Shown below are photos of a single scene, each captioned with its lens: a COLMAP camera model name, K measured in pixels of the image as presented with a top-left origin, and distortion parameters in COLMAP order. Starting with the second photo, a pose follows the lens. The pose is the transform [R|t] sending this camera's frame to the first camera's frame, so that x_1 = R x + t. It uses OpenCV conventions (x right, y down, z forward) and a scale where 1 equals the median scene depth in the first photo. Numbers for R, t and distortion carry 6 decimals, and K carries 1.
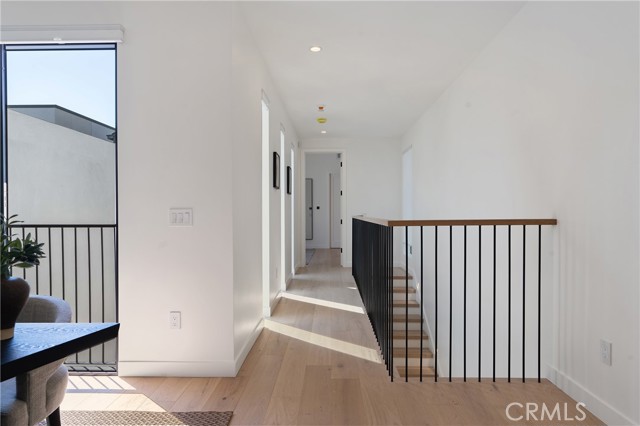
lens RADIAL K [[392.6, 0, 320.9], [0, 392.6, 215.2], [0, 0, 1]] dist [-0.003128, -0.001759]
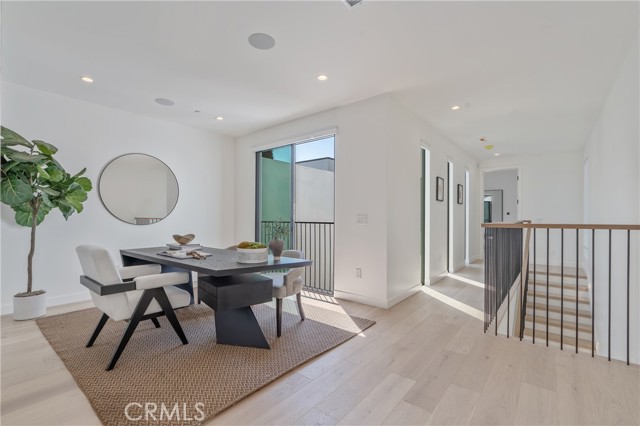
lens RADIAL K [[285.4, 0, 319.6], [0, 285.4, 215.5], [0, 0, 1]] dist [0.001954, 0.000259]
pose [[0.791340, 0.000837, -0.611376, 0.222765], [-0.008055, 0.999927, -0.009058, -0.000473], [0.611323, 0.012092, 0.791289, -0.150464]]
